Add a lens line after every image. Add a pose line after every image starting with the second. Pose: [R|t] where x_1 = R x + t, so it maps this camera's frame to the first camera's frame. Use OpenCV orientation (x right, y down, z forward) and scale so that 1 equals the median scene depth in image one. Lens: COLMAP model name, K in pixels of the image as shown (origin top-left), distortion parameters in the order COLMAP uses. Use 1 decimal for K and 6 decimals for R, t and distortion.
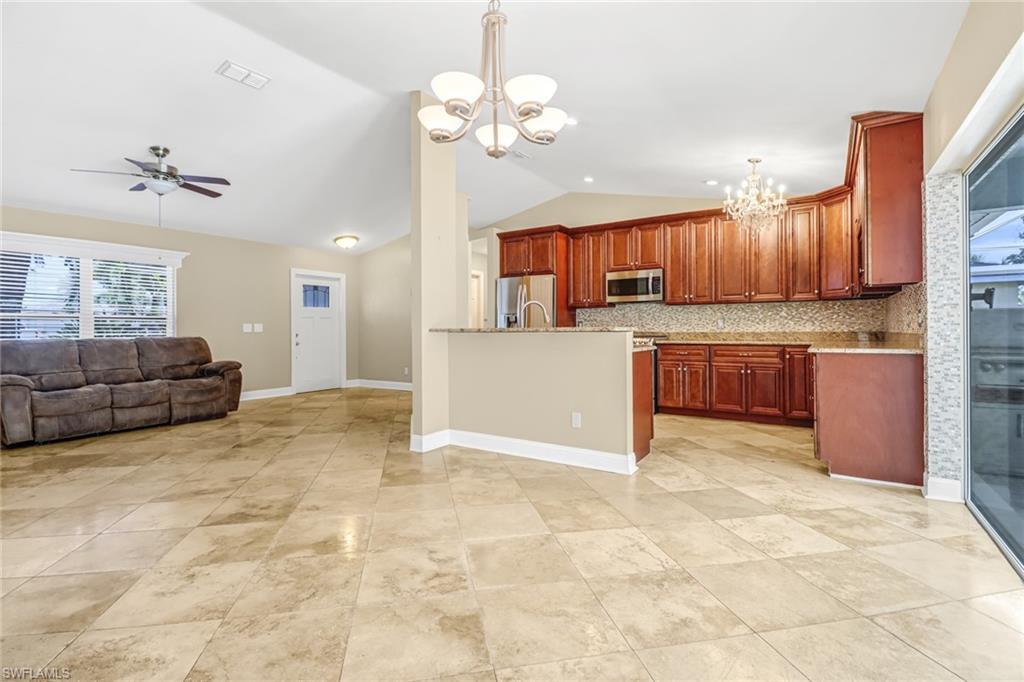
lens RADIAL K [[478.4, 0, 505.8], [0, 478.4, 332.4], [0, 0, 1]] dist [0.002099, -0.010863]
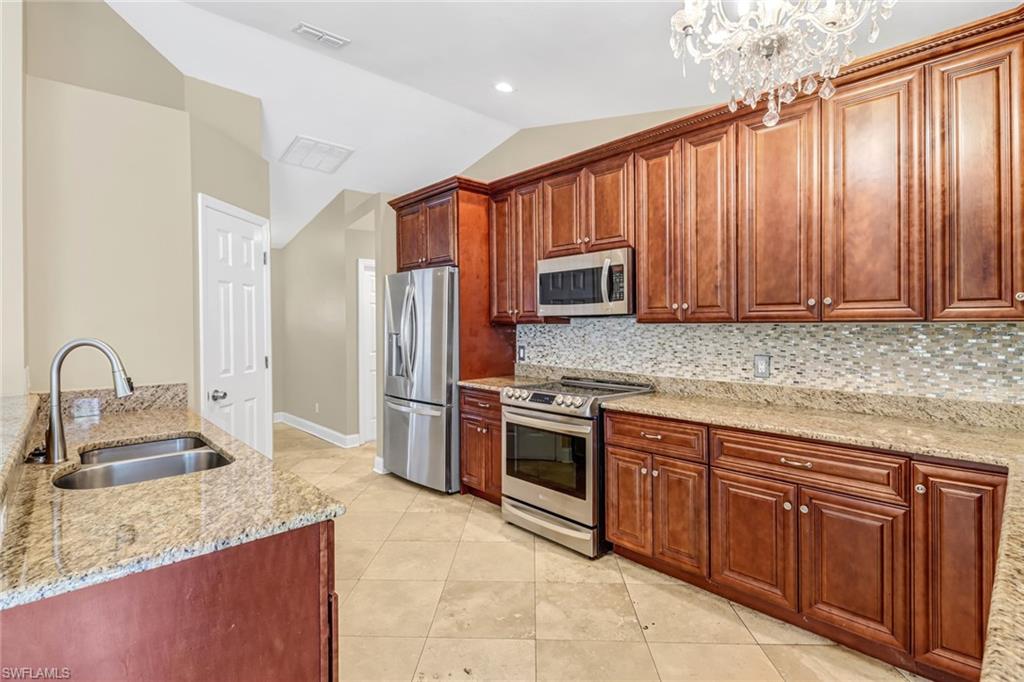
lens RADIAL K [[471.2, 0, 513.4], [0, 471.2, 327.5], [0, 0, 1]] dist [0.001462, -0.009901]
pose [[0.971689, 0.007366, -0.236149, 0.366195], [-0.007433, 0.999972, 0.000610, -0.059464], [0.236147, 0.001163, 0.971717, 0.576334]]
